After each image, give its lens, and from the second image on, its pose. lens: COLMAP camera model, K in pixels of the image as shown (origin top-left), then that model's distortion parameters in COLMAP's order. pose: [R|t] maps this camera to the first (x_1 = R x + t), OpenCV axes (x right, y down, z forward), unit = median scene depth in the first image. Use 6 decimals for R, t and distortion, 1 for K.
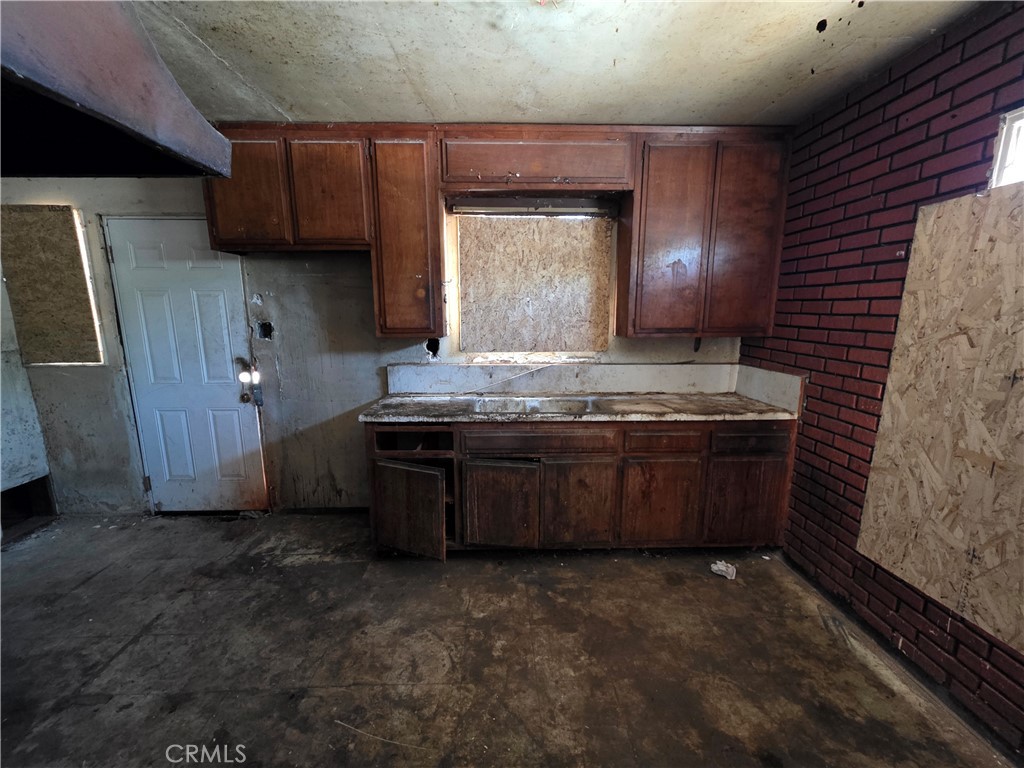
lens RADIAL K [[406.7, 0, 509.9], [0, 406.7, 383.6], [0, 0, 1]] dist [0.003830, 0.000017]
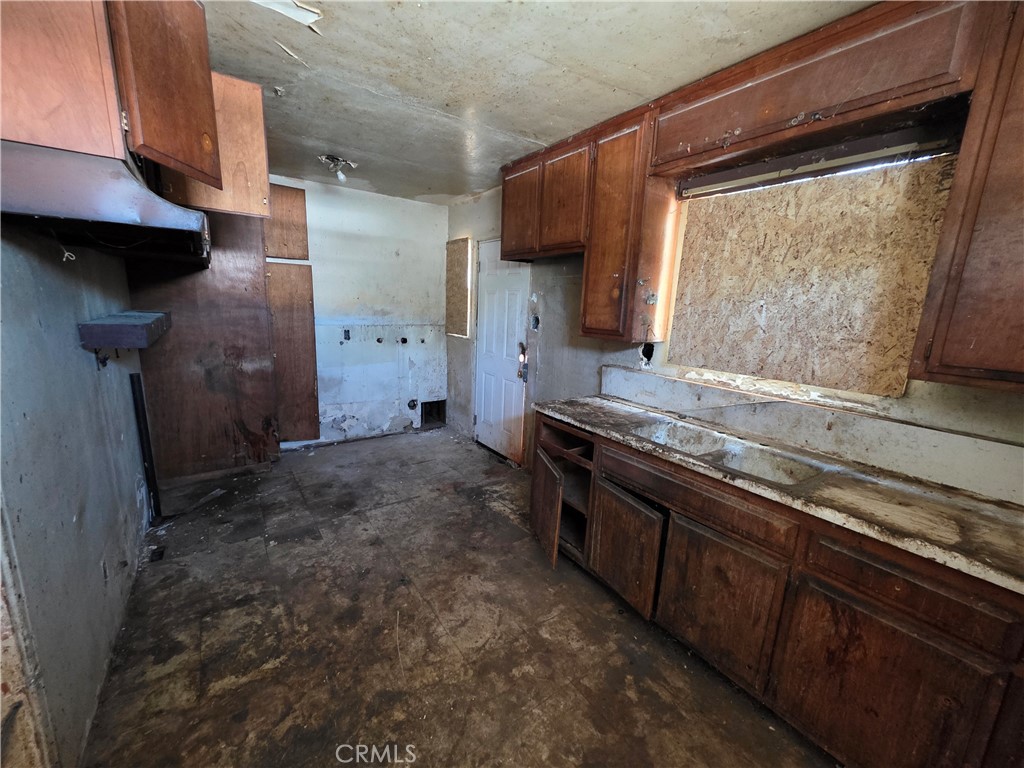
lens RADIAL K [[406.7, 0, 510.3], [0, 406.7, 384.4], [0, 0, 1]] dist [0.003830, 0.000017]
pose [[0.562358, 0.186680, -0.805546, 0.447024], [-0.184012, 0.978008, 0.098186, -0.064043], [0.806160, 0.093015, 0.584341, 0.276130]]
